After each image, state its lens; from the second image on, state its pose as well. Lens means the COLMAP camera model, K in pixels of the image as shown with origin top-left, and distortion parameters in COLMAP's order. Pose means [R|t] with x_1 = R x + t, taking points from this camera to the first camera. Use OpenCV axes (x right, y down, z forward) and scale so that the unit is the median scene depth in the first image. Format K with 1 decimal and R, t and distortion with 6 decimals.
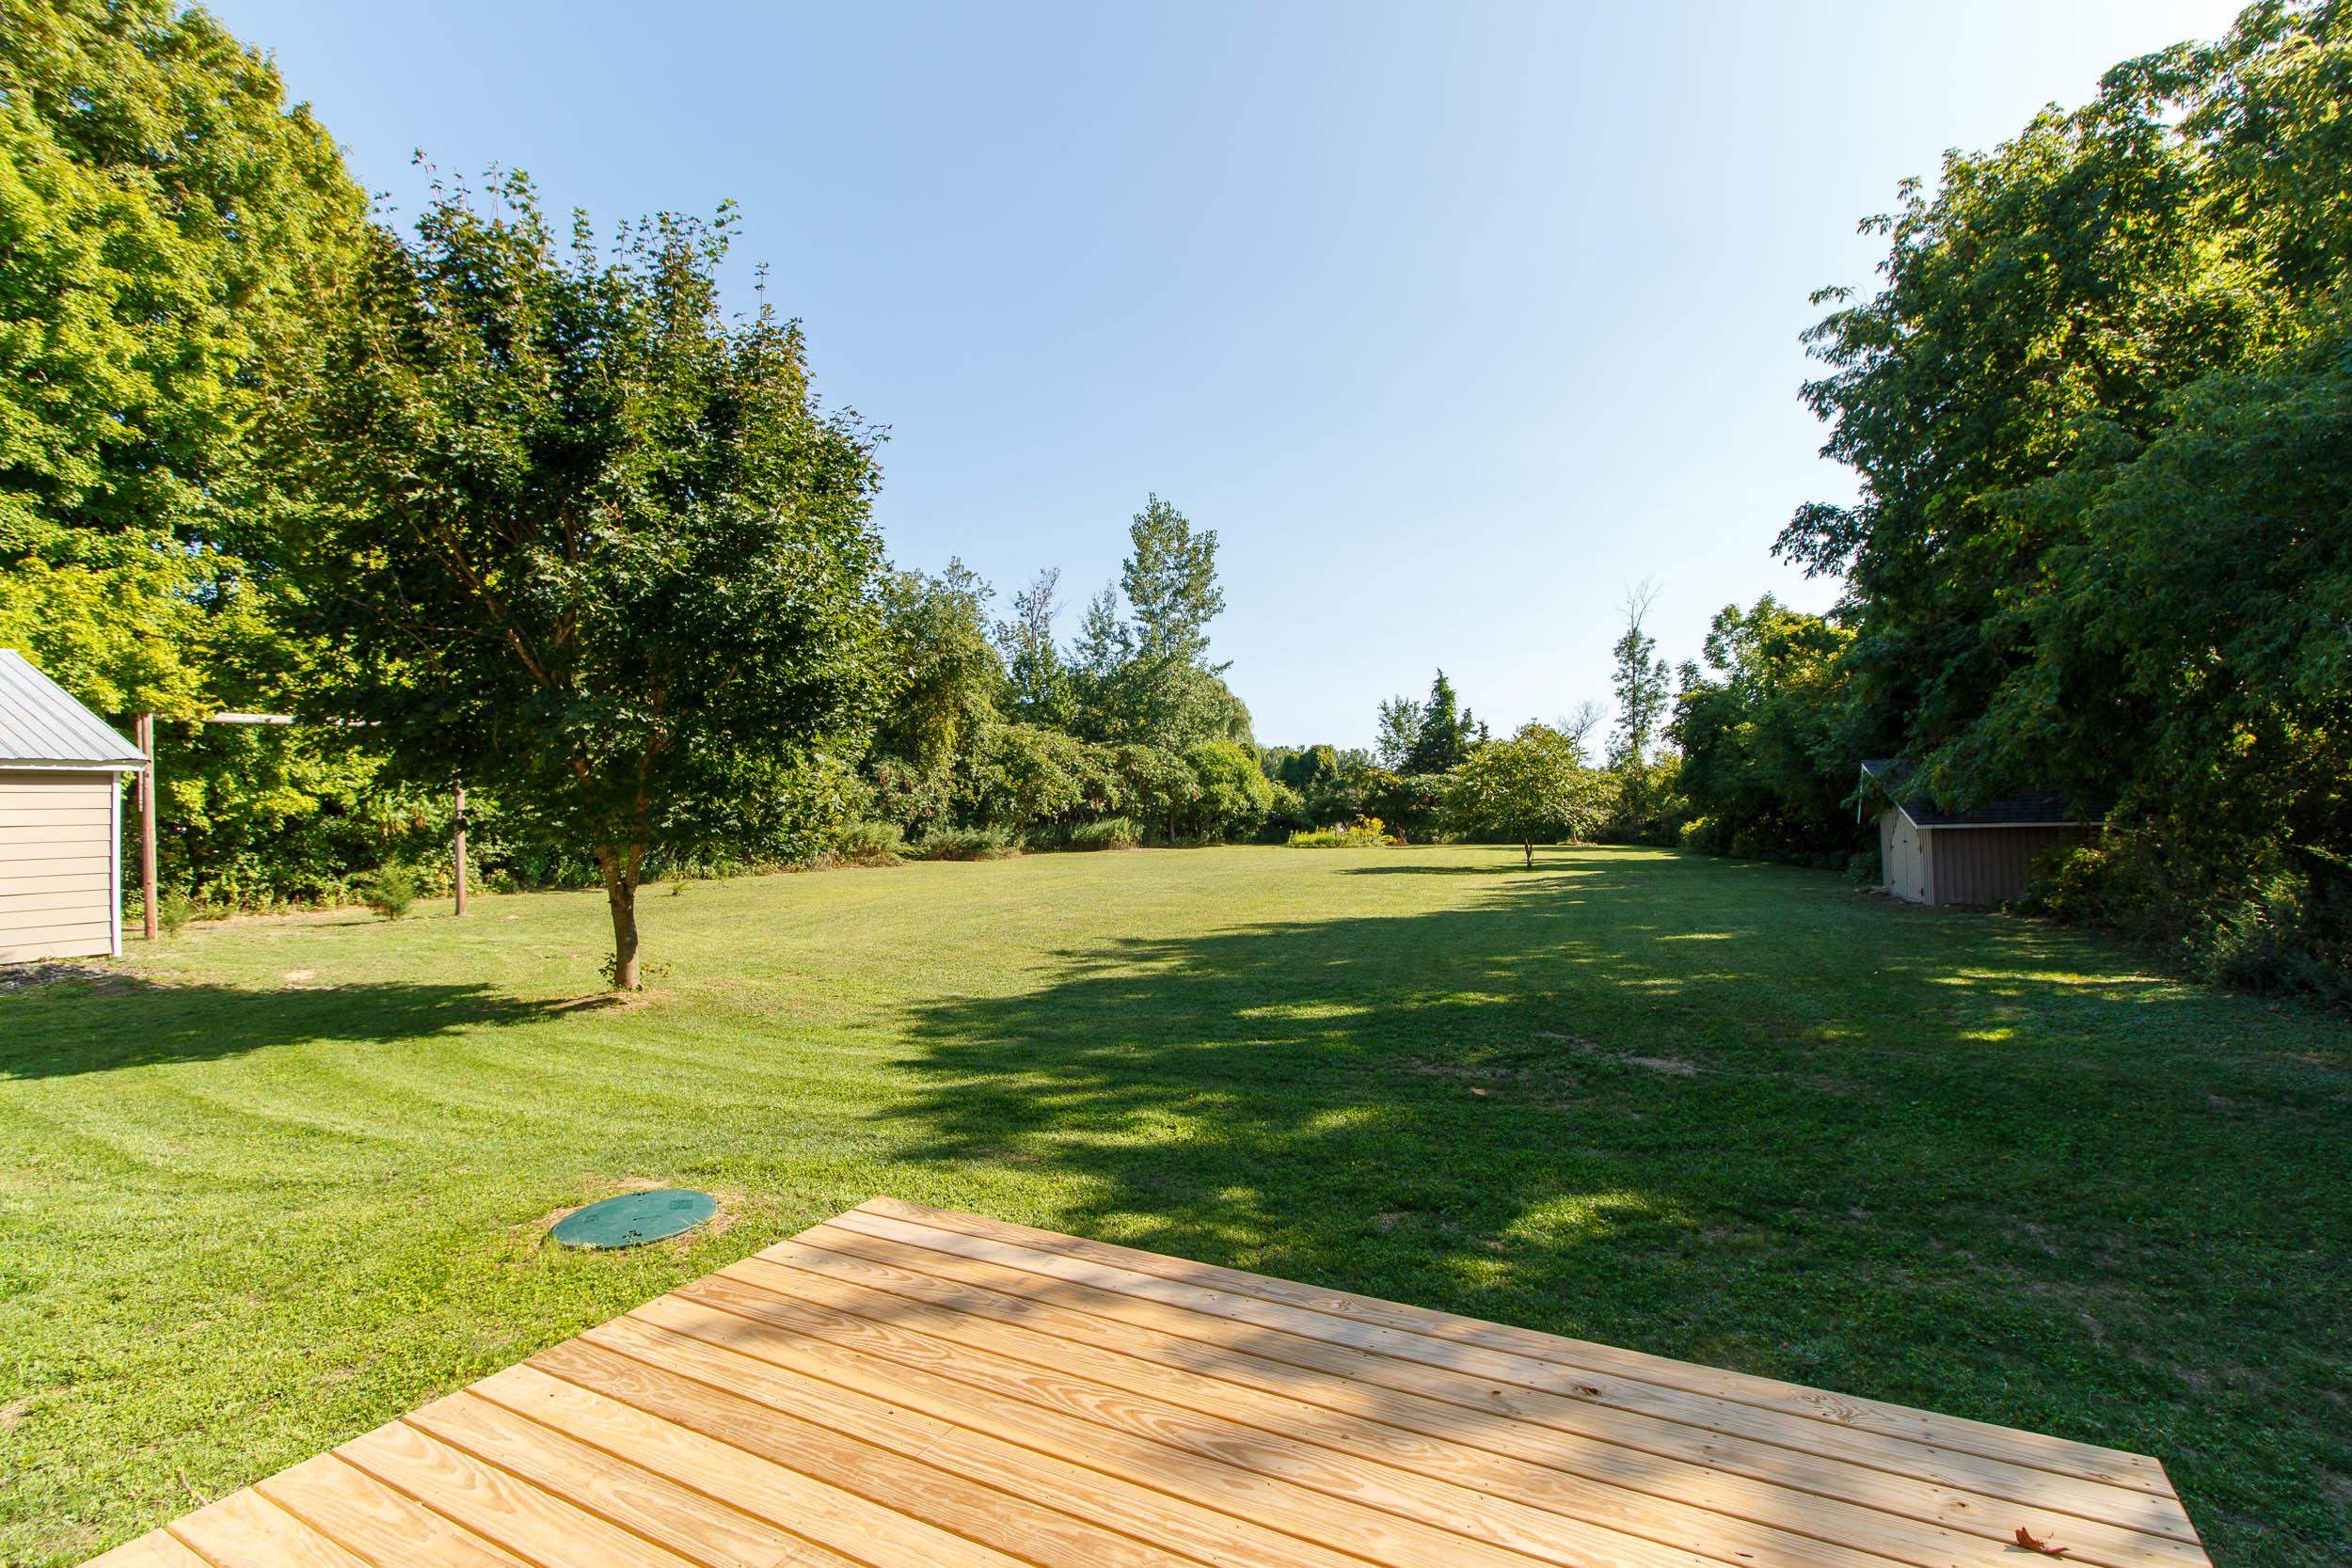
lens RADIAL K [[1110.7, 0, 1177.9], [0, 1110.7, 846.4], [0, 0, 1]] dist [0.000162, -0.000006]
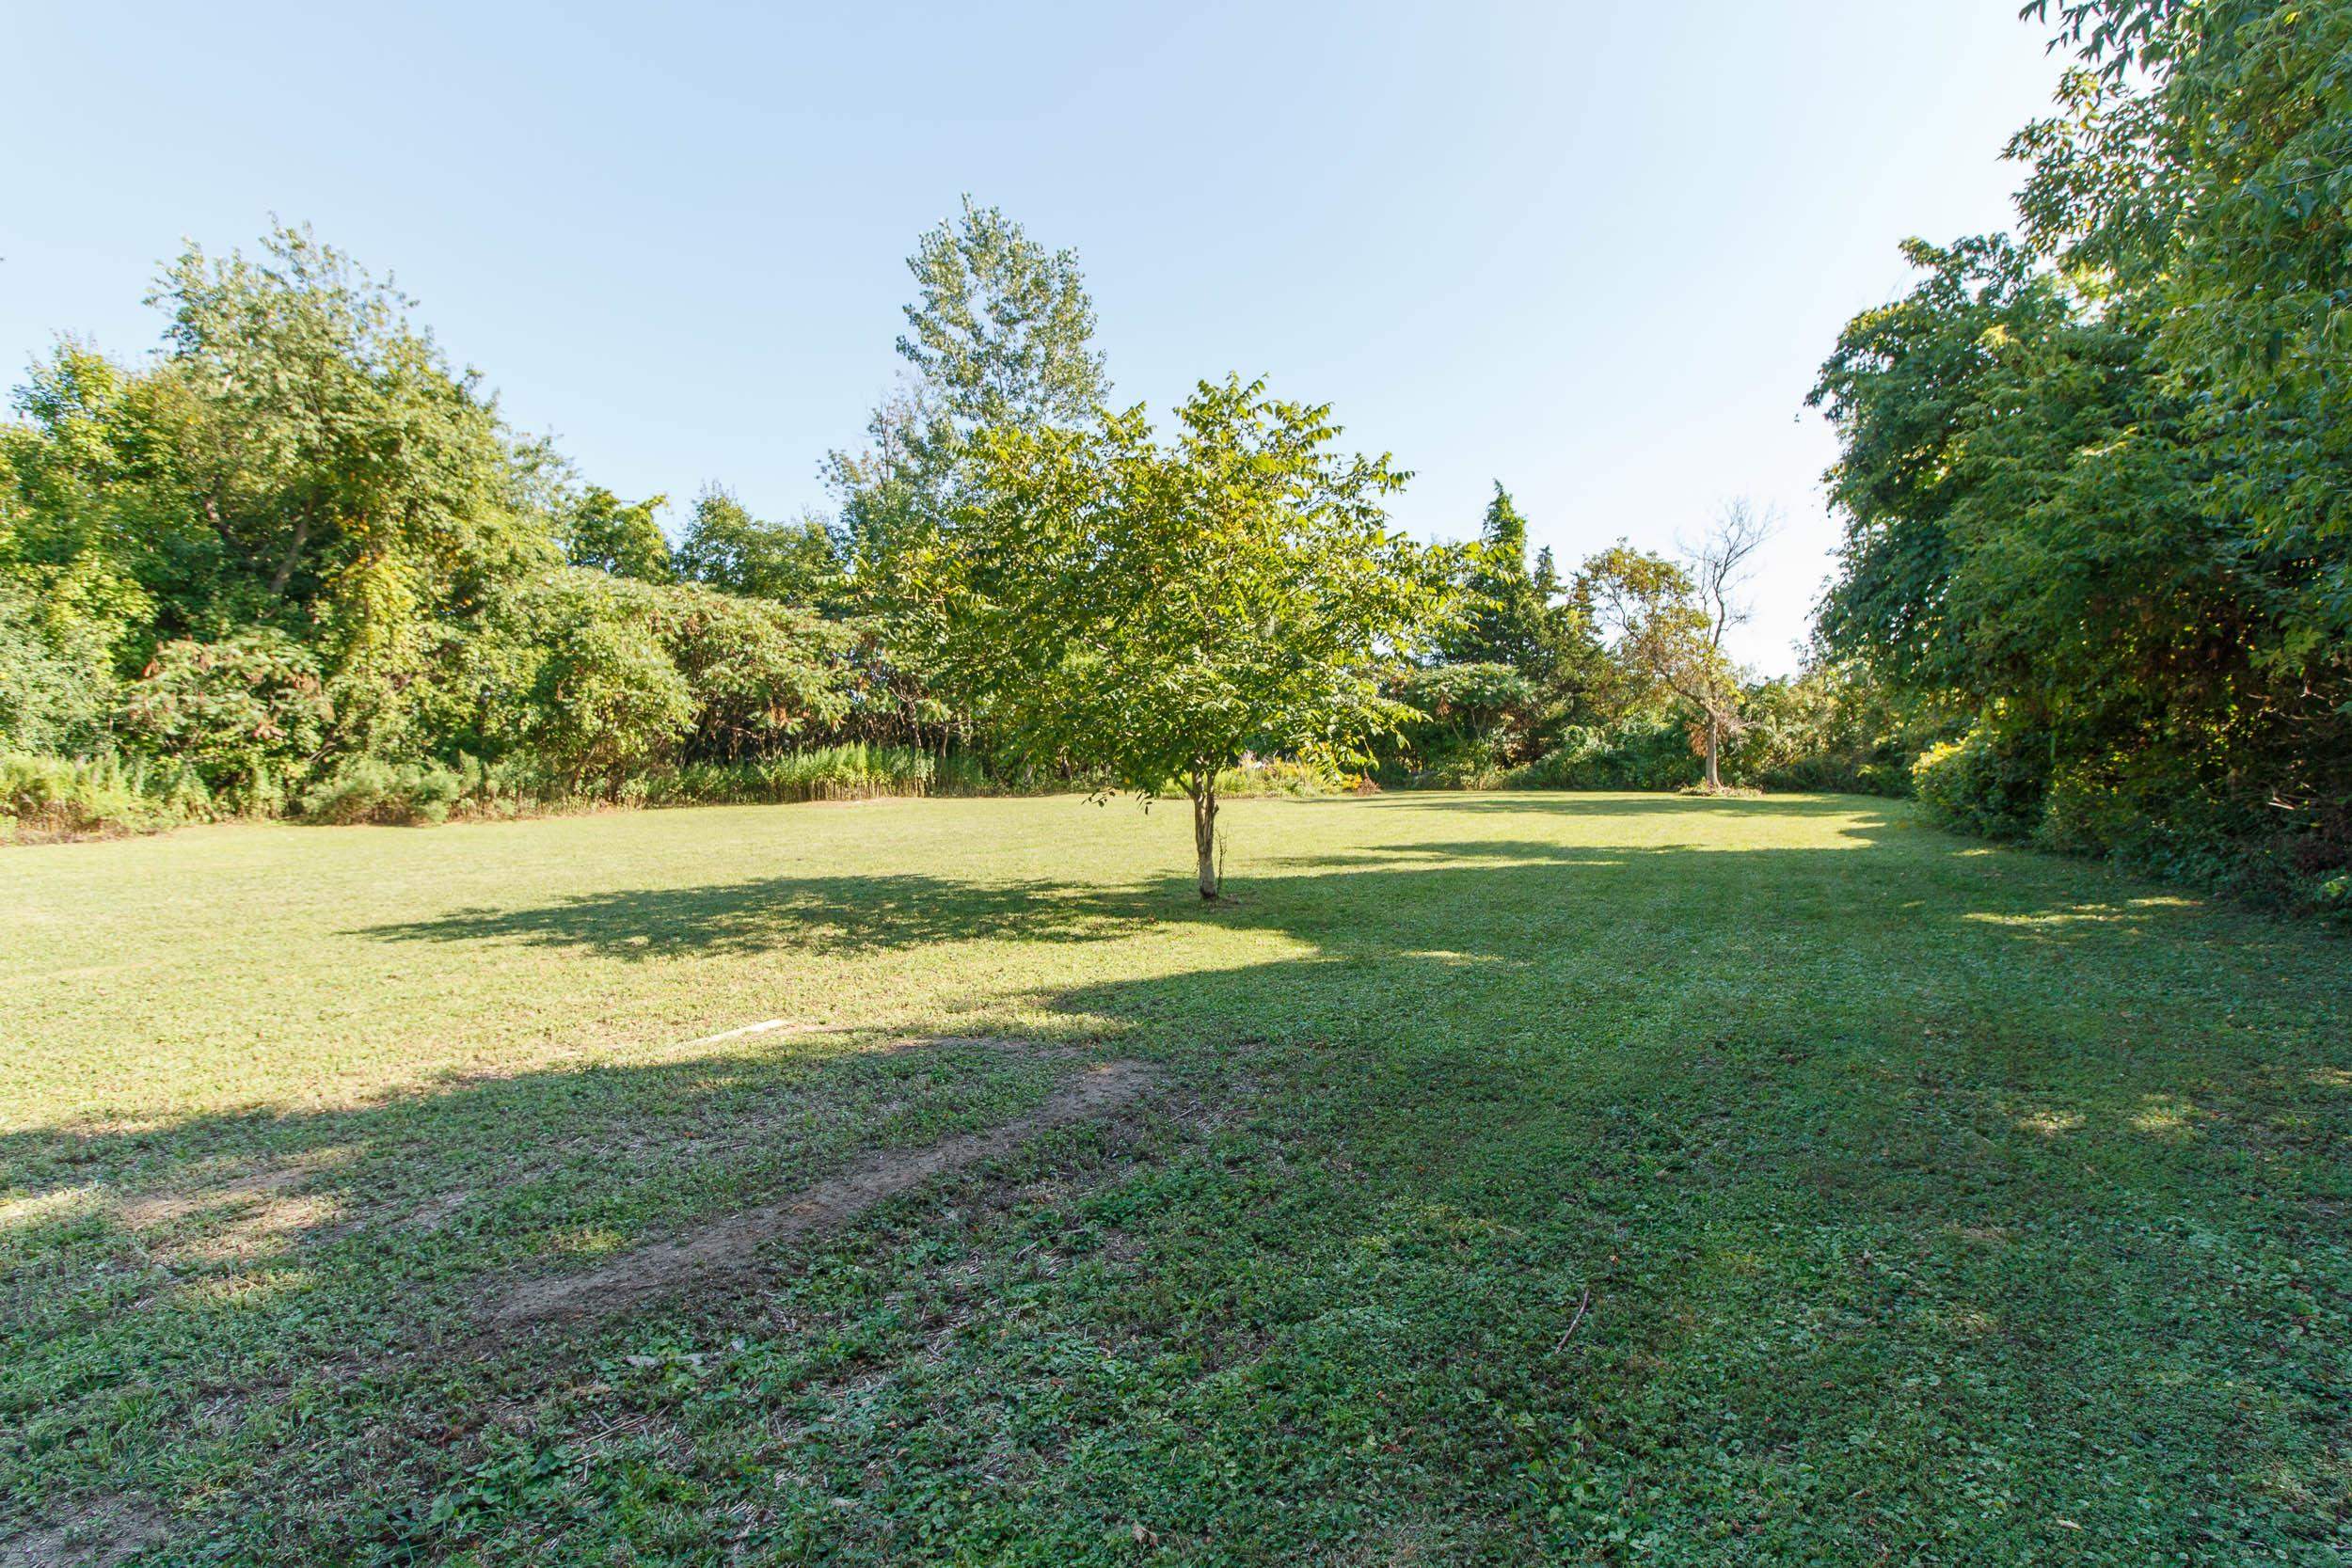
lens RADIAL K [[1201.8, 0, 1176.0], [0, 1201.8, 784.0], [0, 0, 1]] dist [-0.000099, -0.019611]
pose [[0.982340, -0.000270, -0.187103, 0.224364], [0.000386, 1.000000, 0.000580, -0.006181], [0.187103, -0.000642, 0.982340, 0.434088]]
